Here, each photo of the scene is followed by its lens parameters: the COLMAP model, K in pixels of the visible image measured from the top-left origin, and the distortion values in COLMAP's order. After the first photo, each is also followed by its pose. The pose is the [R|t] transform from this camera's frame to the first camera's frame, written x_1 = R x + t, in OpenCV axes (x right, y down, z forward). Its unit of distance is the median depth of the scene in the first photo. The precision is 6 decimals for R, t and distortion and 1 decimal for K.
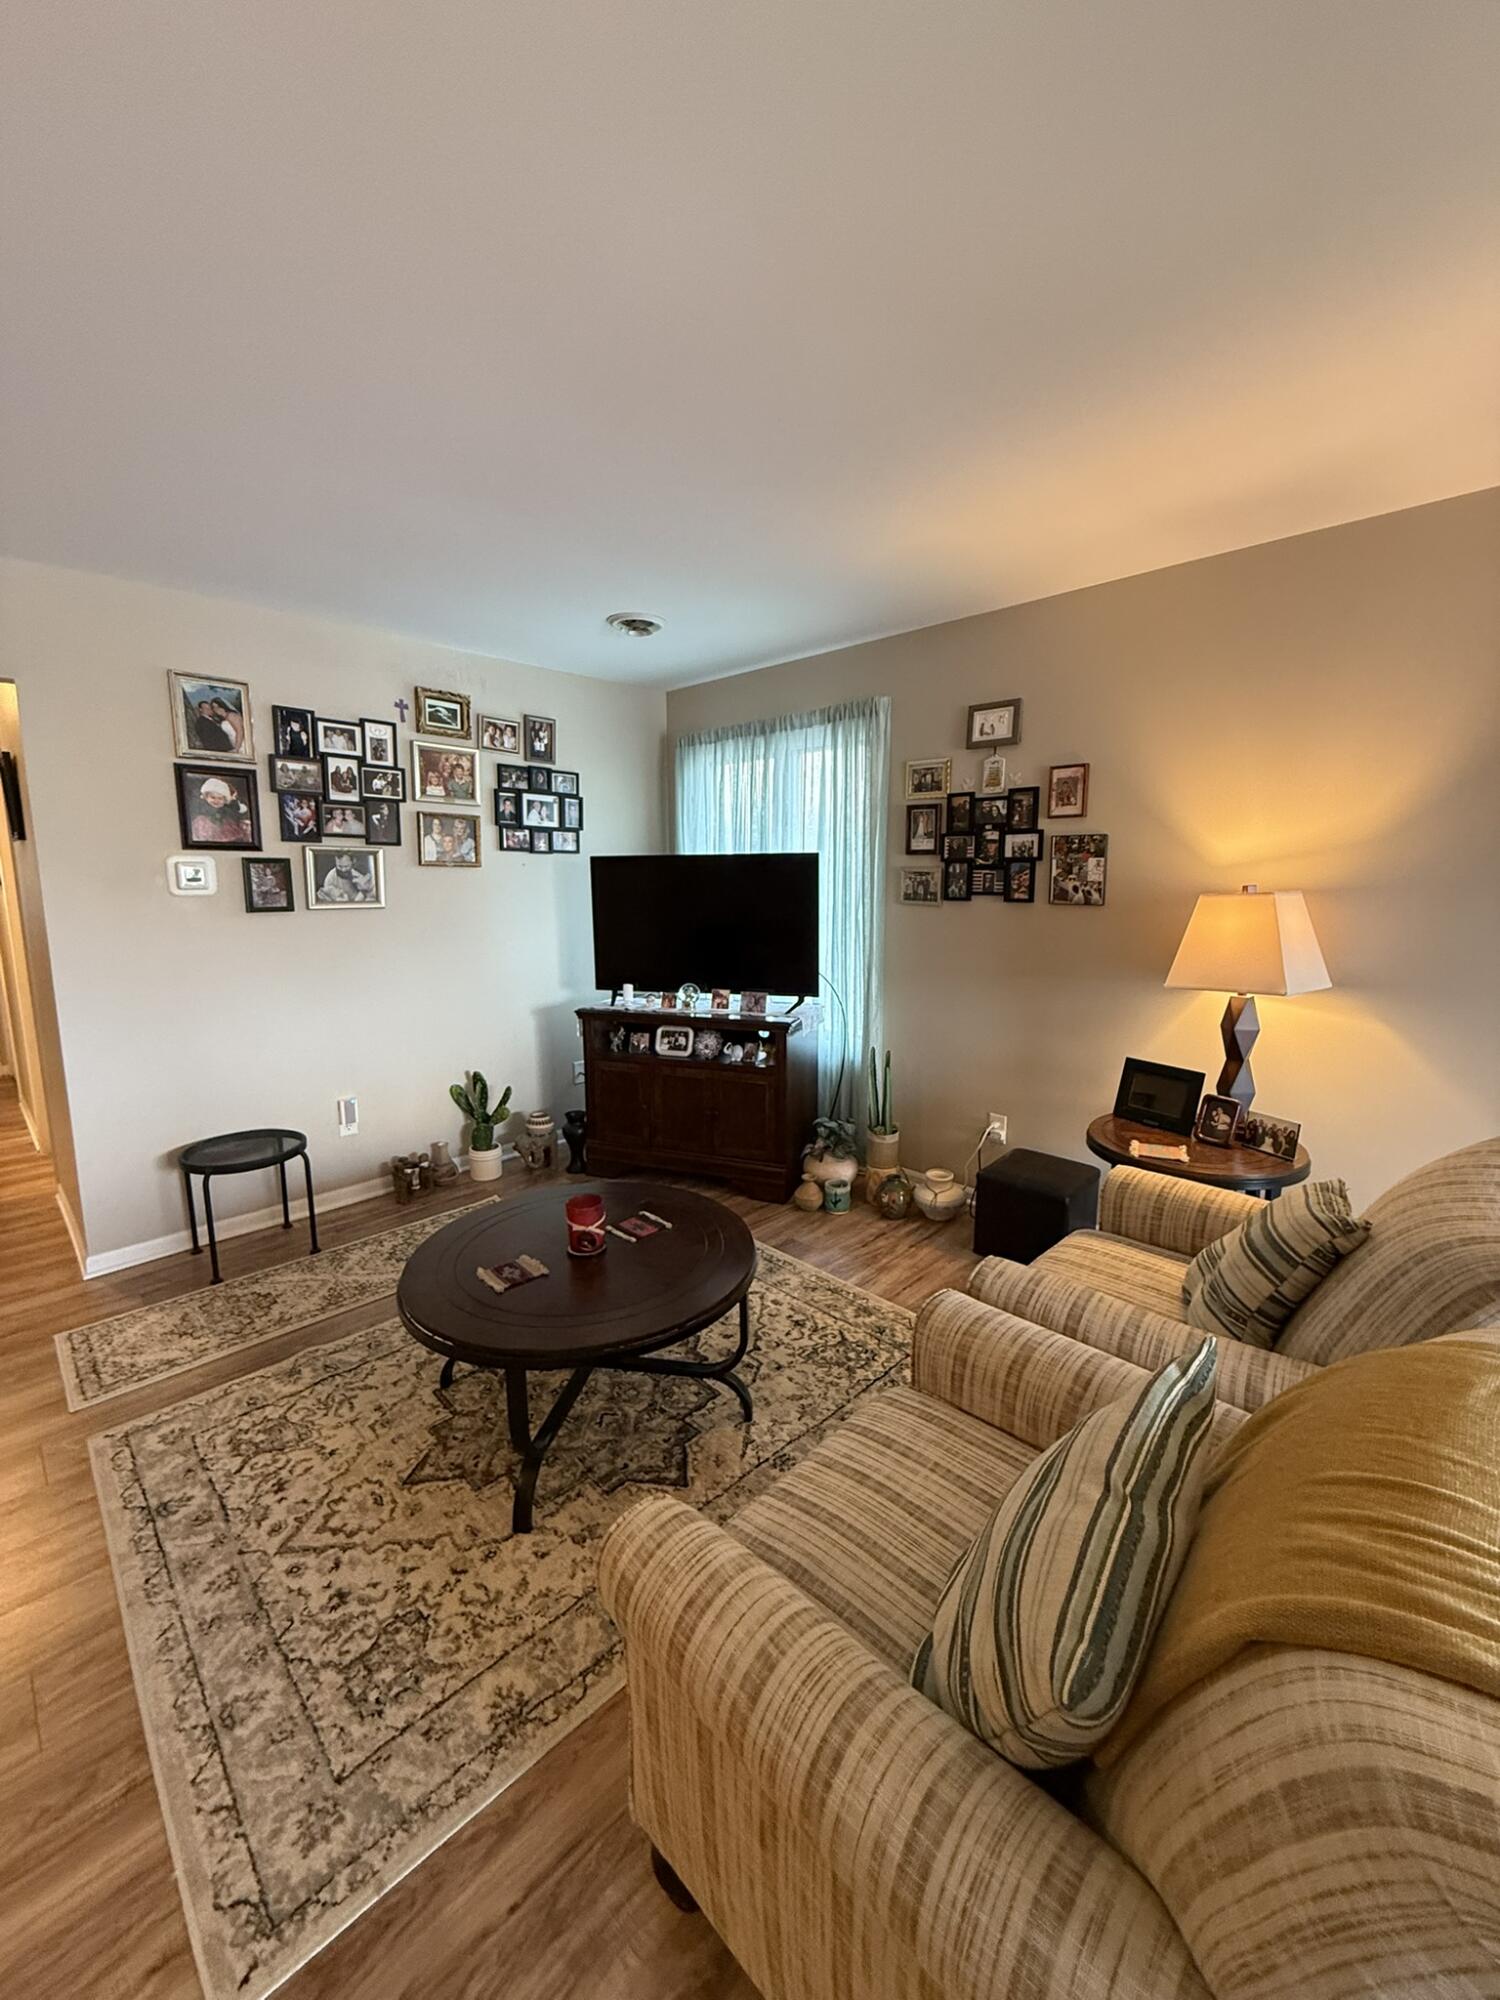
lens RADIAL K [[794.4, 0, 755.1], [0, 794.4, 991.8], [0, 0, 1]] dist [0.000456, -0.000018]
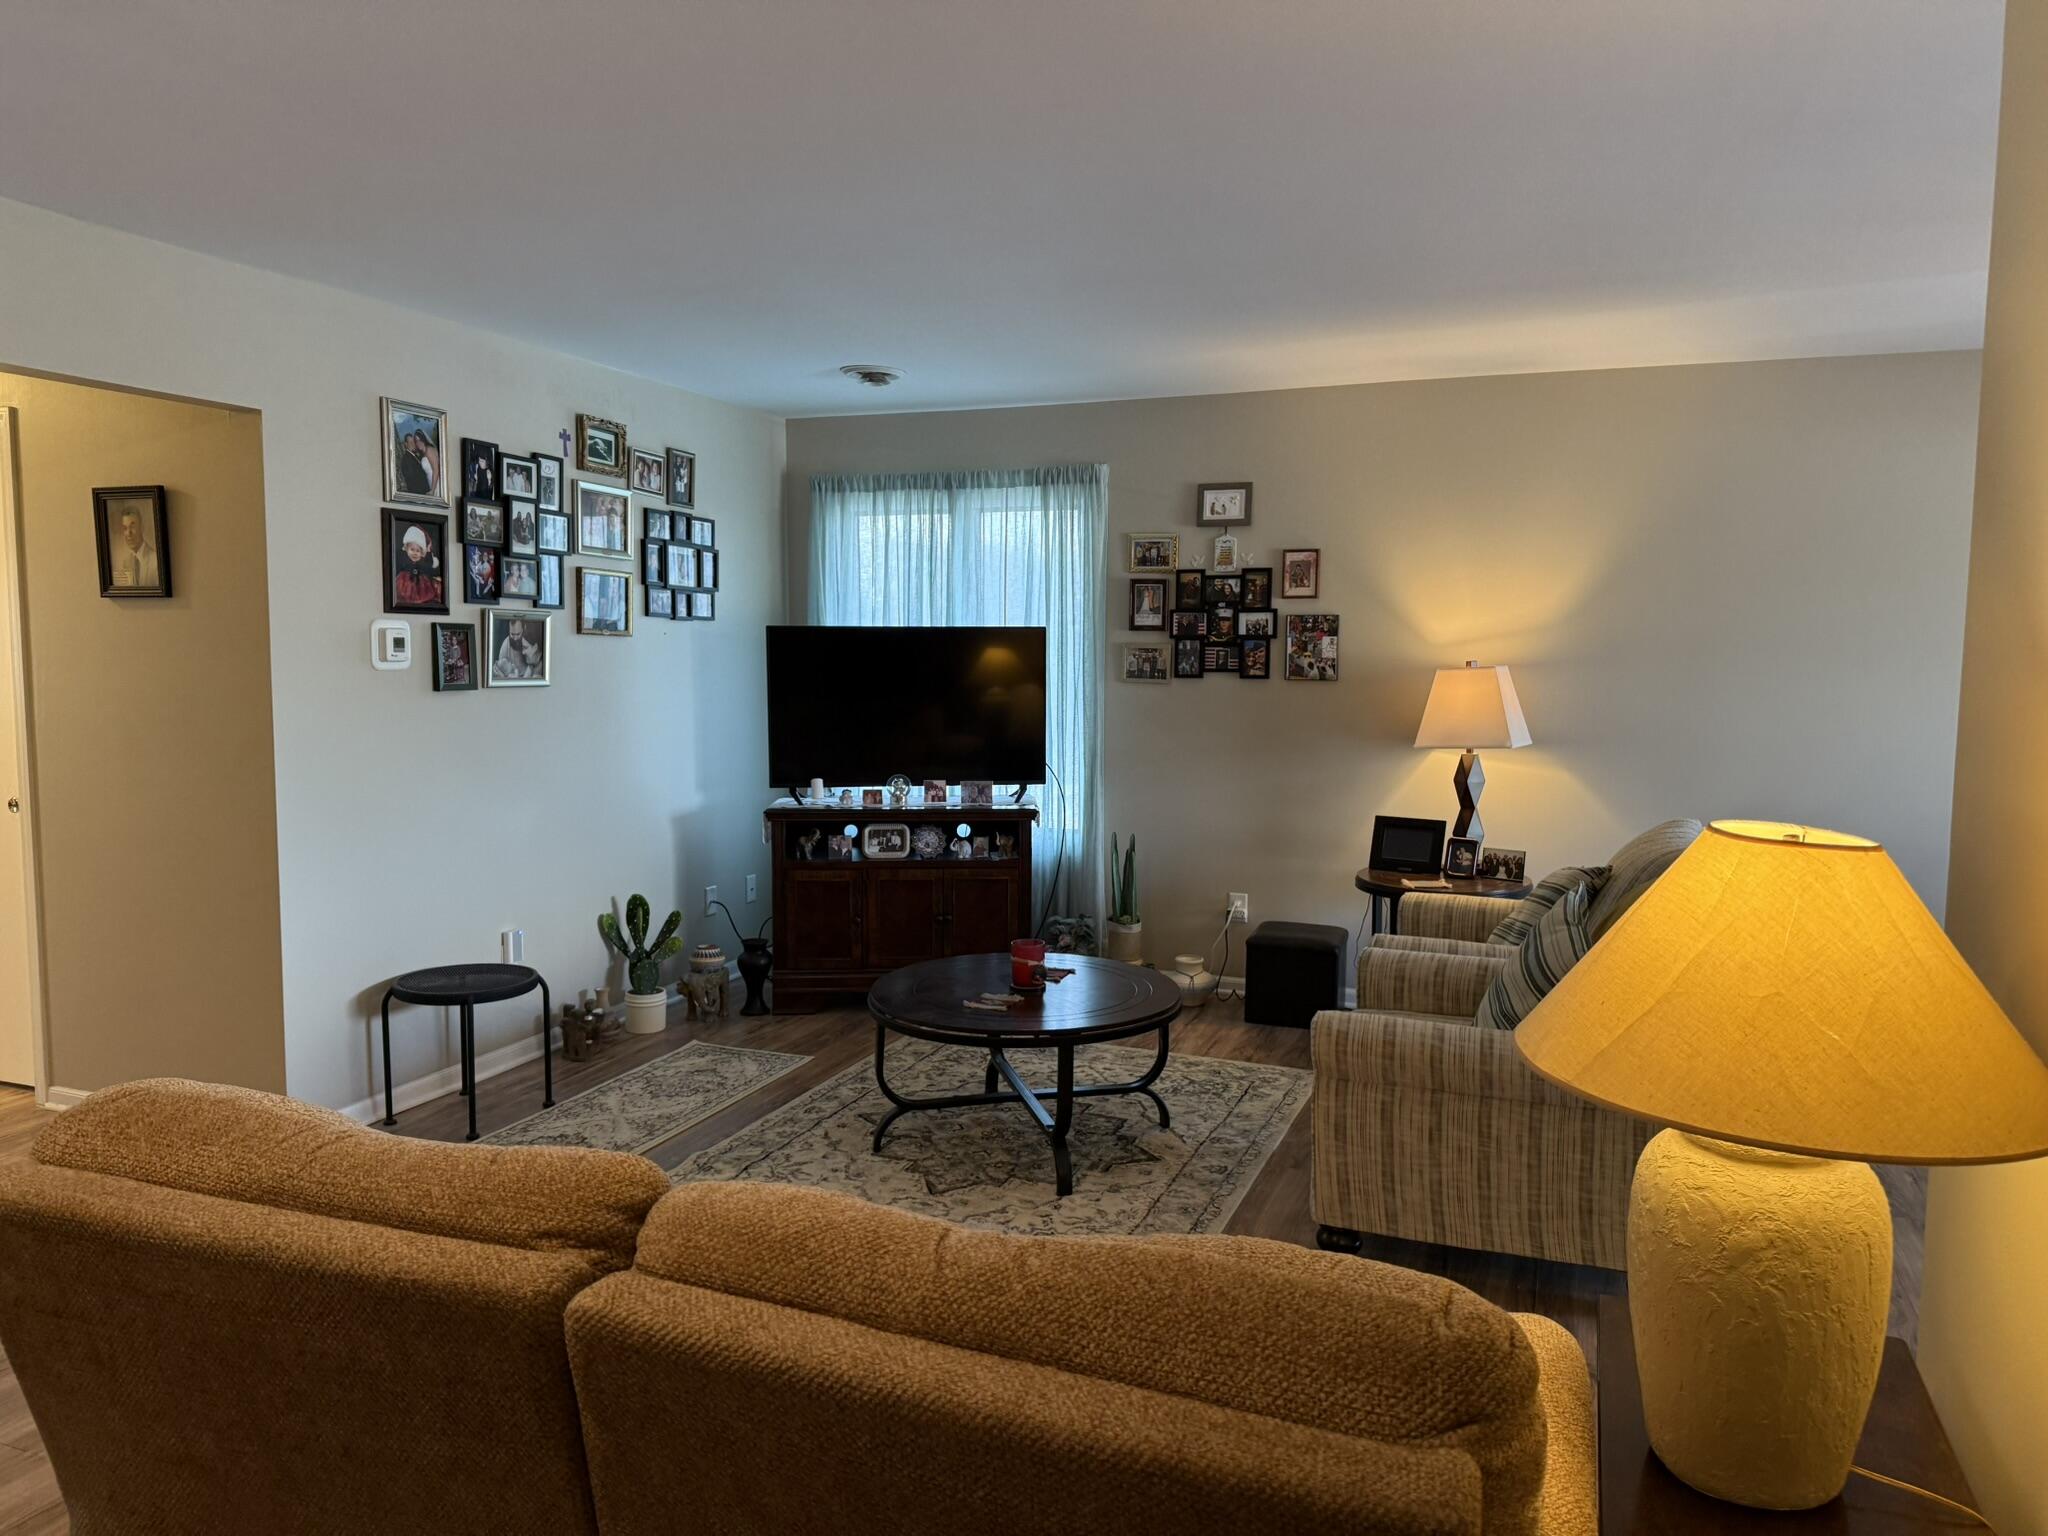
lens RADIAL K [[1424.5, 0, 1030.0], [0, 1424.5, 771.8], [0, 0, 1]] dist [0.199889, -0.446205]
pose [[0.918588, -0.026824, 0.394304, -0.644360], [0.049913, 0.997580, -0.048413, 0.079414], [-0.392051, 0.064153, 0.917704, -0.553558]]
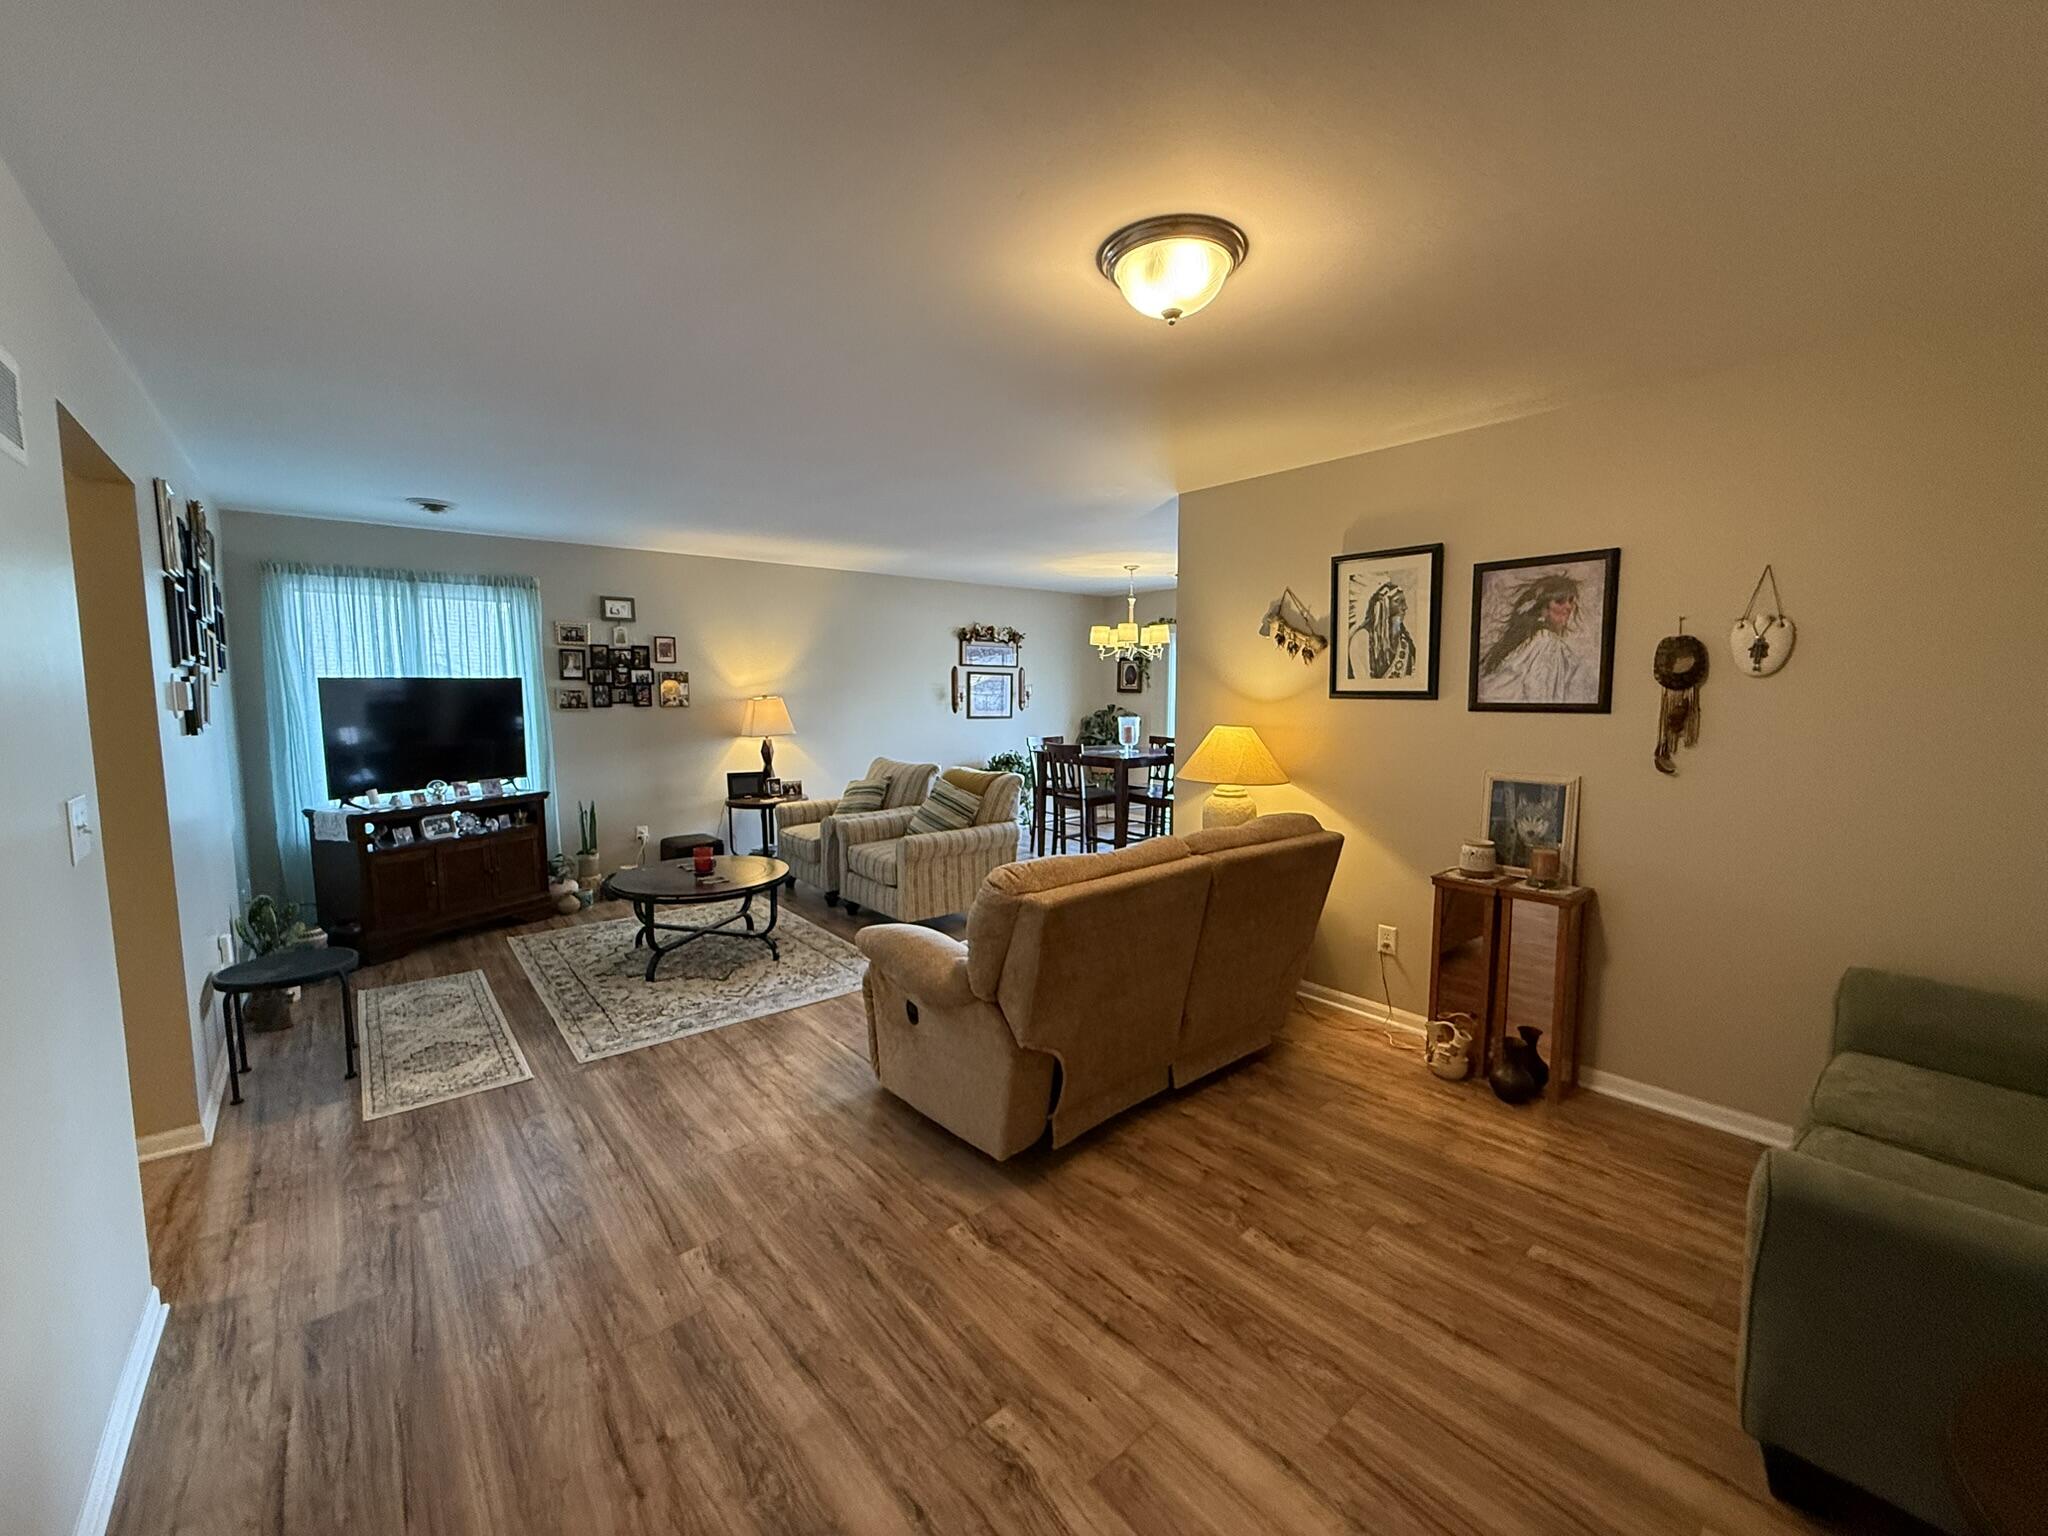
lens RADIAL K [[817.0, 0, 1021.4], [0, 817.0, 762.9], [0, 0, 1]] dist [0.000453, -0.000063]
pose [[0.093198, -0.089675, 0.991601, -1.440704], [0.150222, 0.985801, 0.075032, 0.005800], [-0.984250, 0.141967, 0.105346, -0.046028]]
